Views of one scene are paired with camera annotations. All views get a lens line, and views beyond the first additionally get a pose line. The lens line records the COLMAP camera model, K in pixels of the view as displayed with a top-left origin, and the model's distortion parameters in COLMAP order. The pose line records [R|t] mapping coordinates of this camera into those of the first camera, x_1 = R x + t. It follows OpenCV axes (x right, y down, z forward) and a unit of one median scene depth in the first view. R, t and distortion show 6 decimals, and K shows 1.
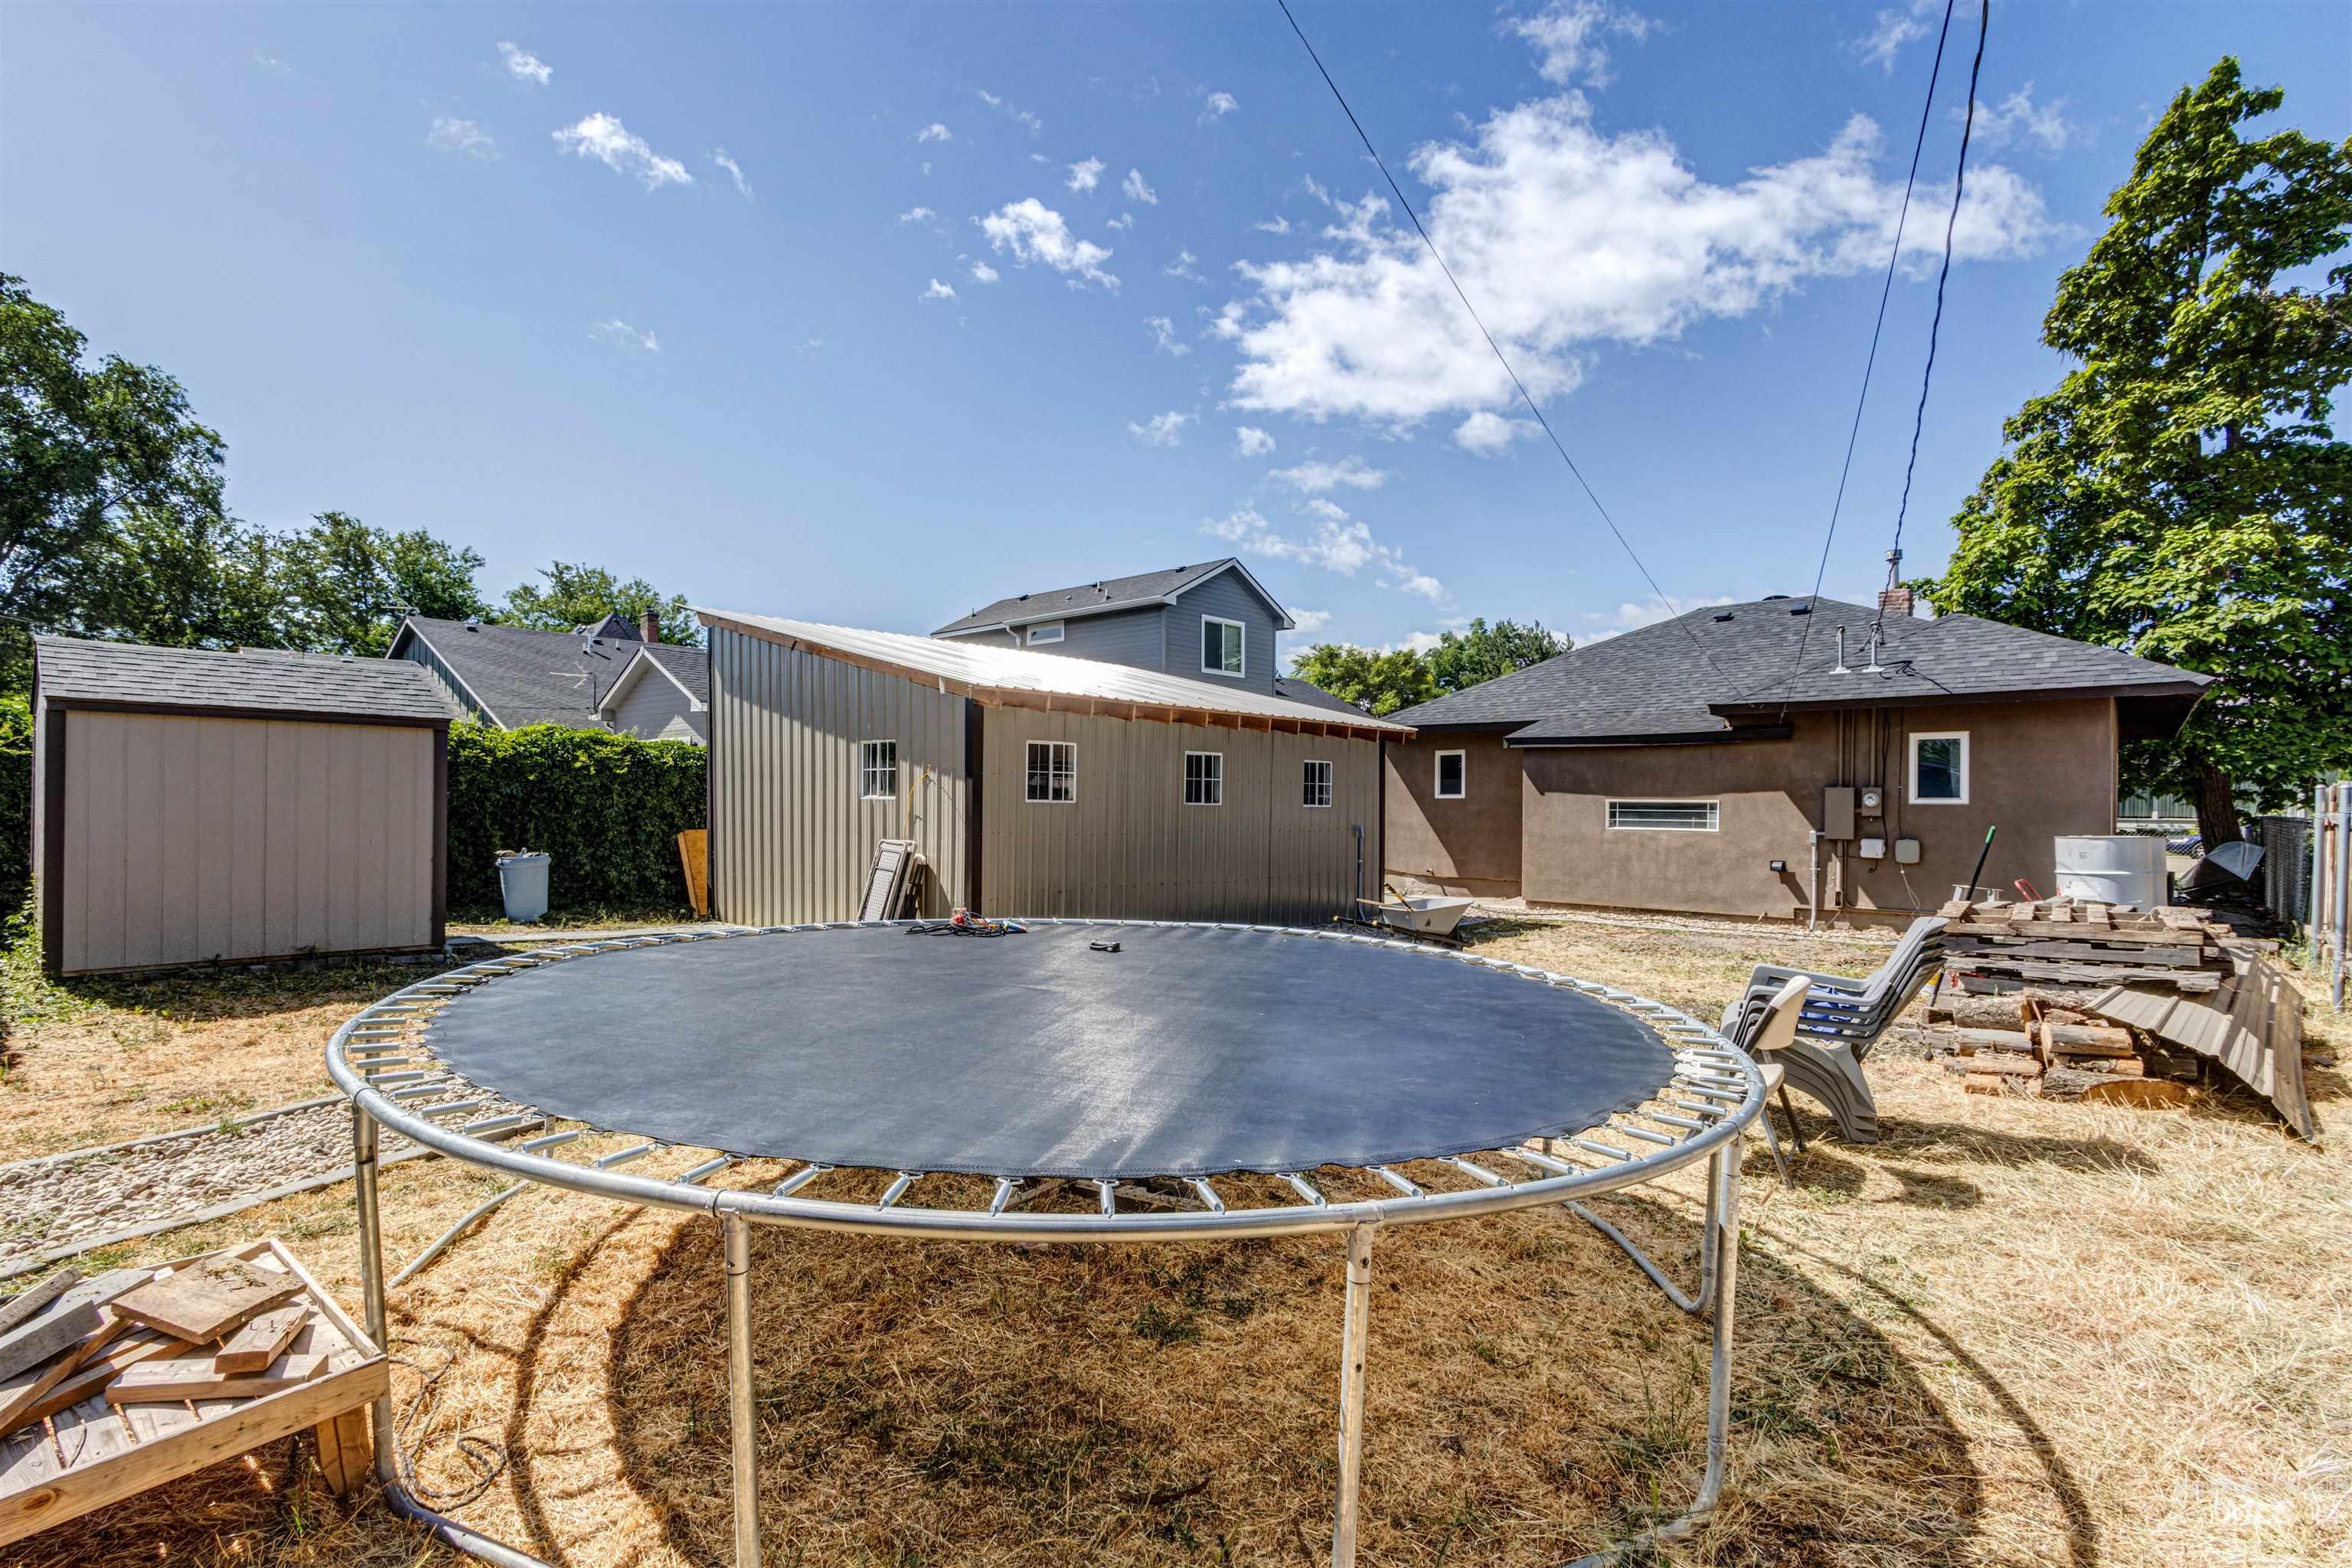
lens RADIAL K [[1139.7, 0, 1176.0], [0, 1139.7, 784.0], [0, 0, 1]] dist [-0.000452, -0.000111]
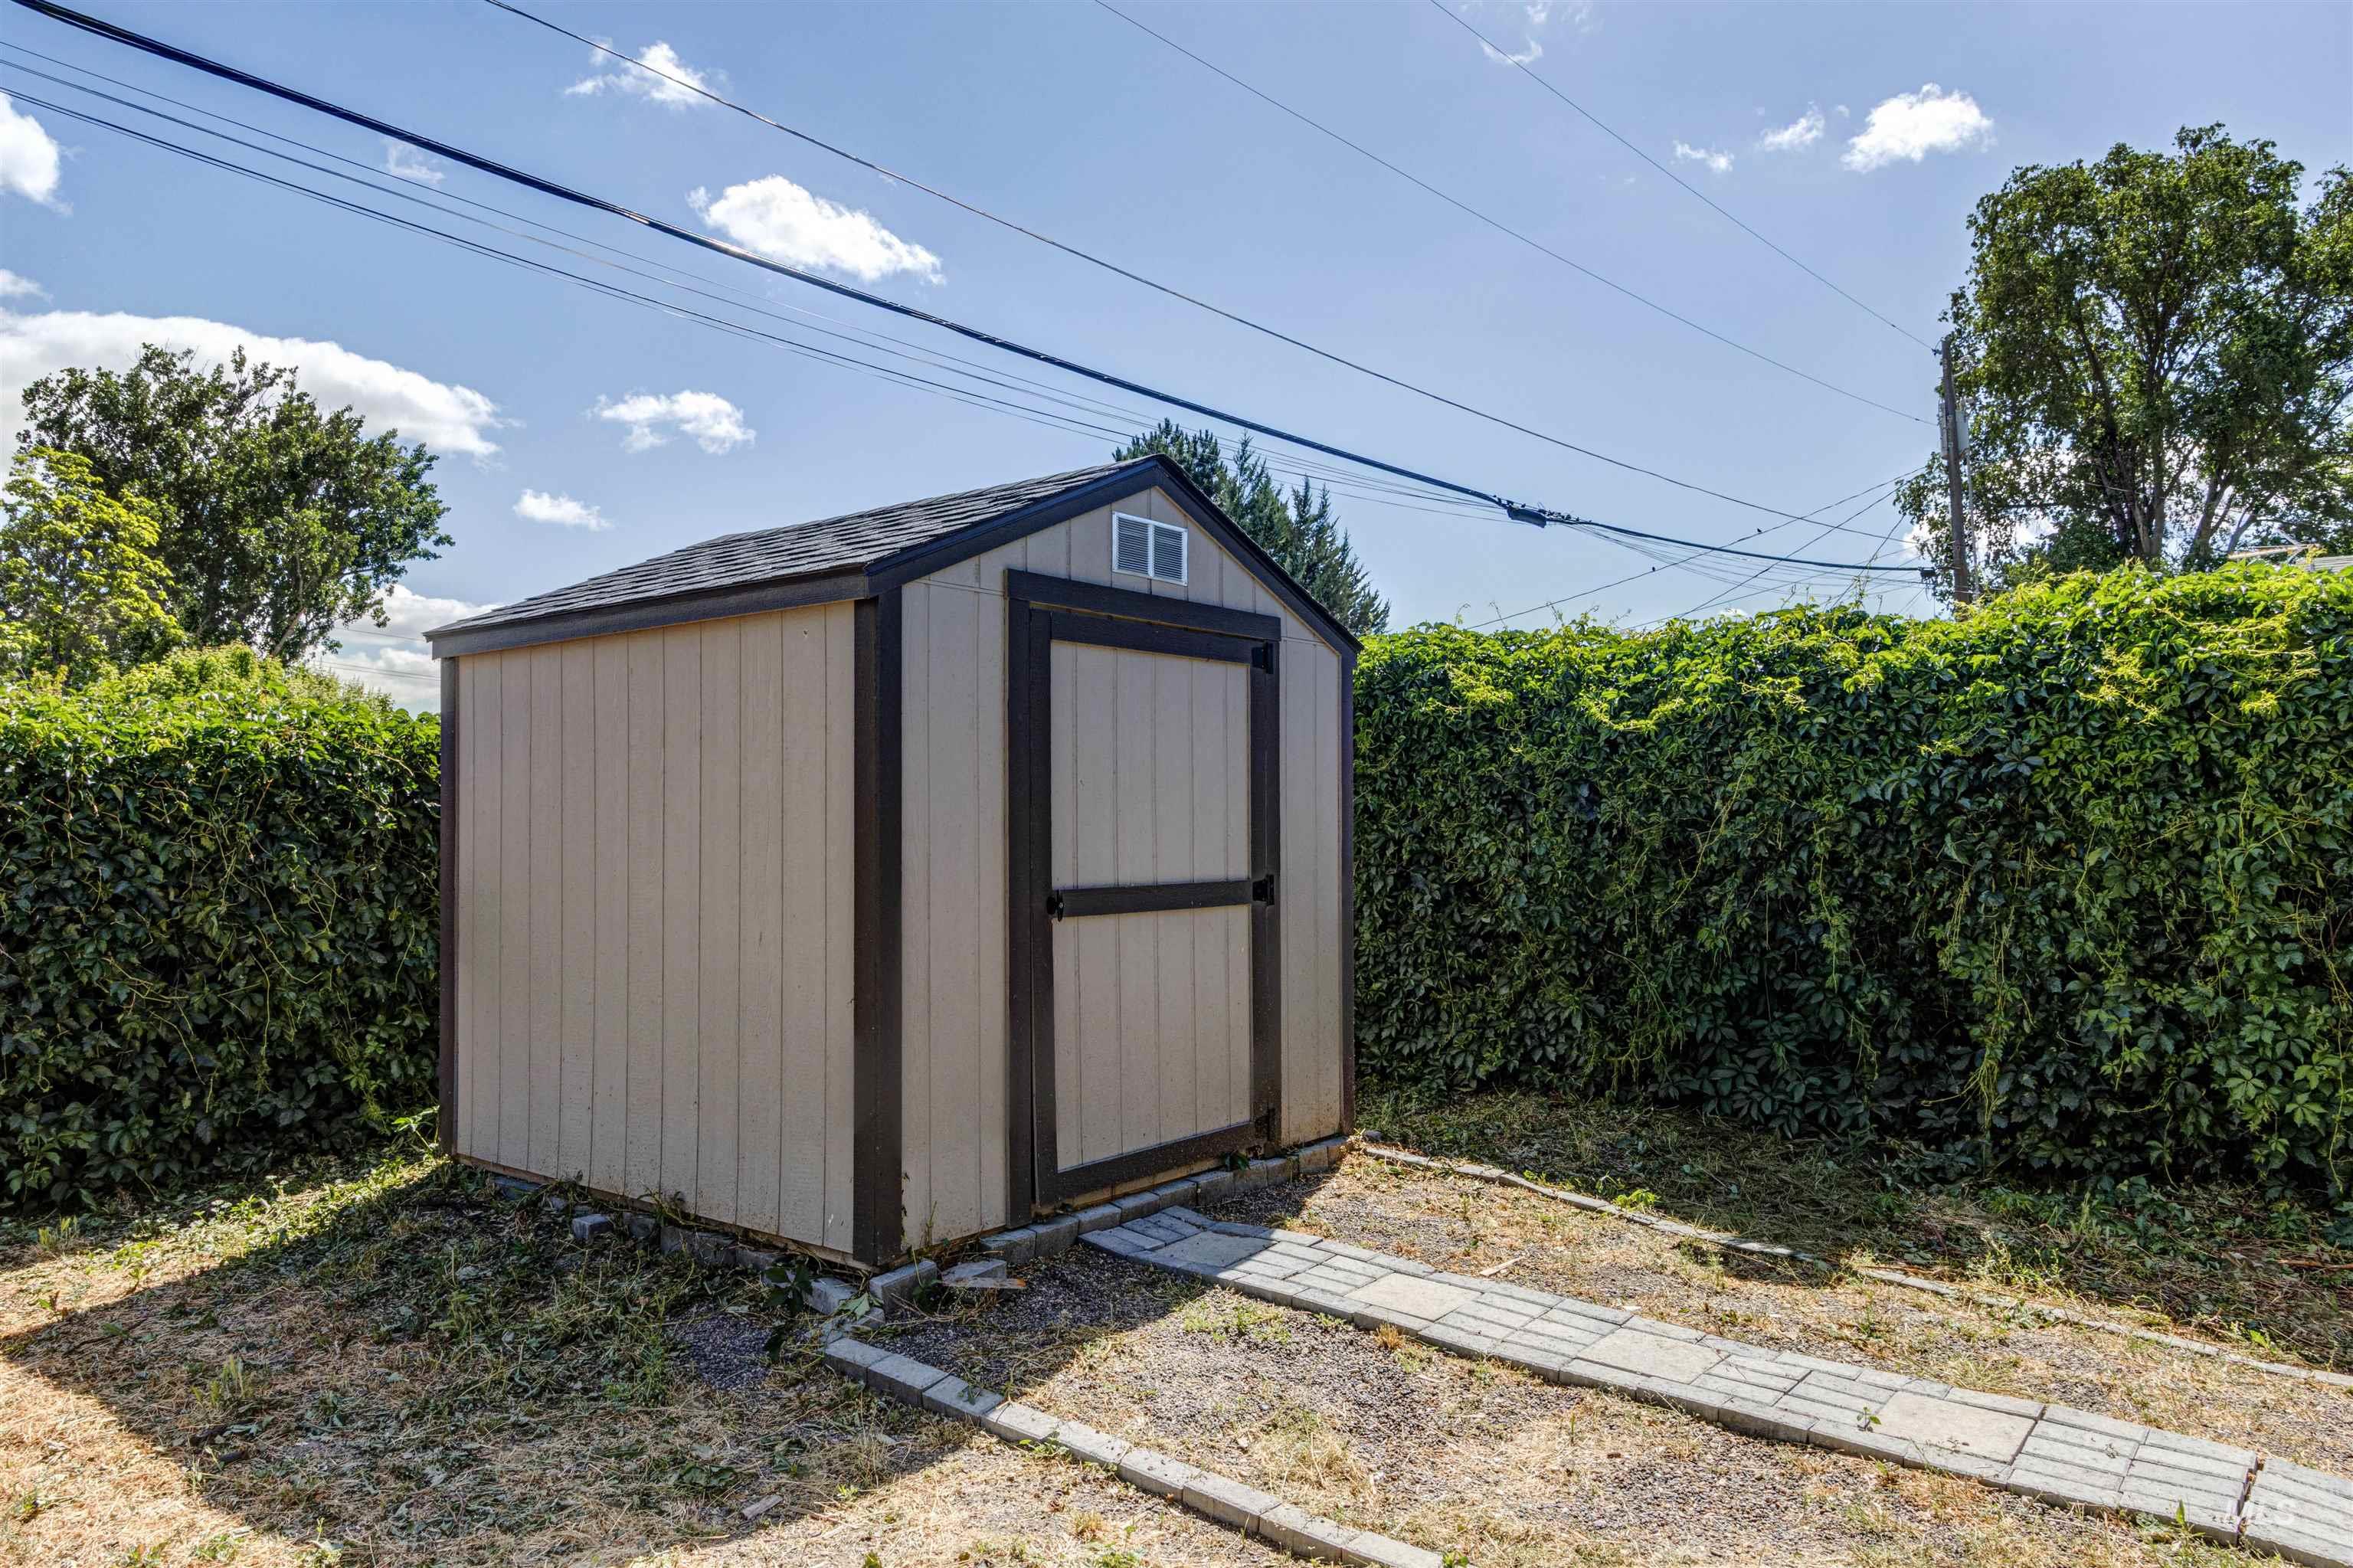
lens RADIAL K [[1465.8, 0, 1176.5], [0, 1465.8, 784.0], [0, 0, 1]] dist [0.025381, 0.000531]
pose [[0.047565, -0.014687, -0.998760, -0.157135], [0.017488, 0.999751, -0.013869, 0.007341], [0.998715, -0.016807, 0.047810, 0.754564]]
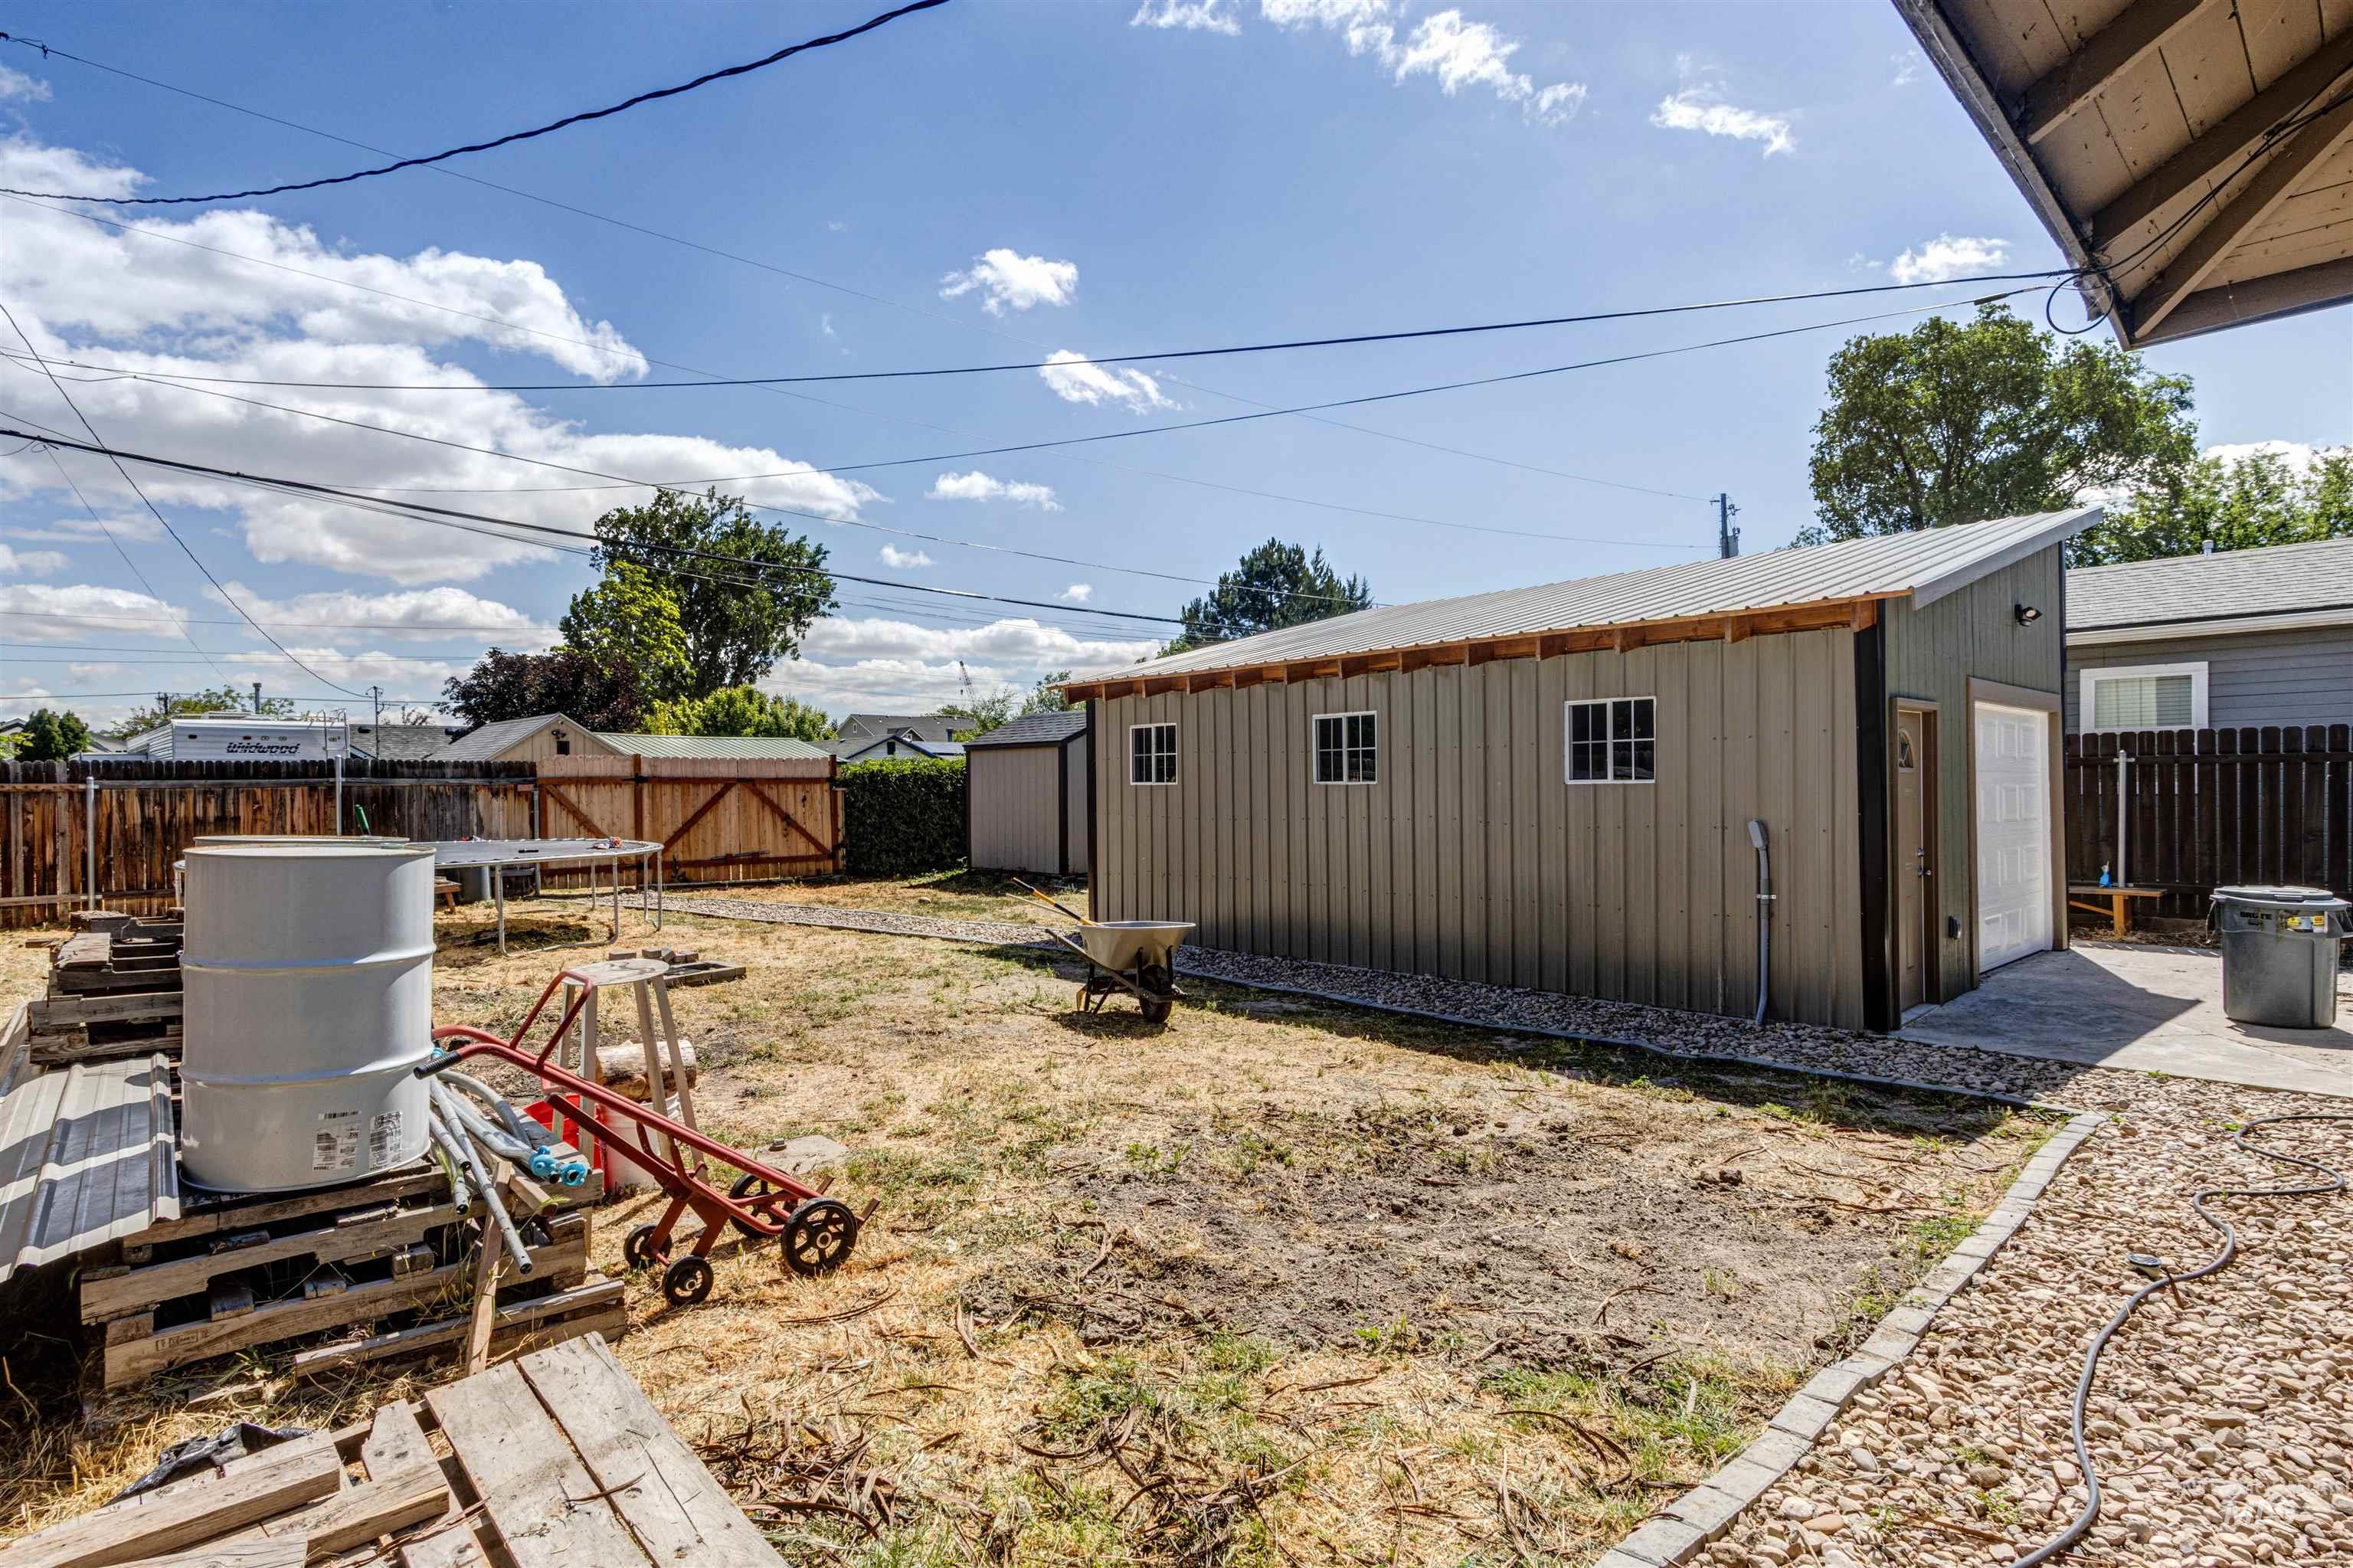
lens RADIAL K [[1159.3, 0, 1176.5], [0, 1159.3, 784.0], [0, 0, 1]] dist [-0.000083, -0.000037]
pose [[-0.100601, 0.010267, -0.994874, 0.774367], [0.024028, 0.999680, 0.007886, 0.009783], [0.994637, -0.023111, -0.100815, 0.941912]]
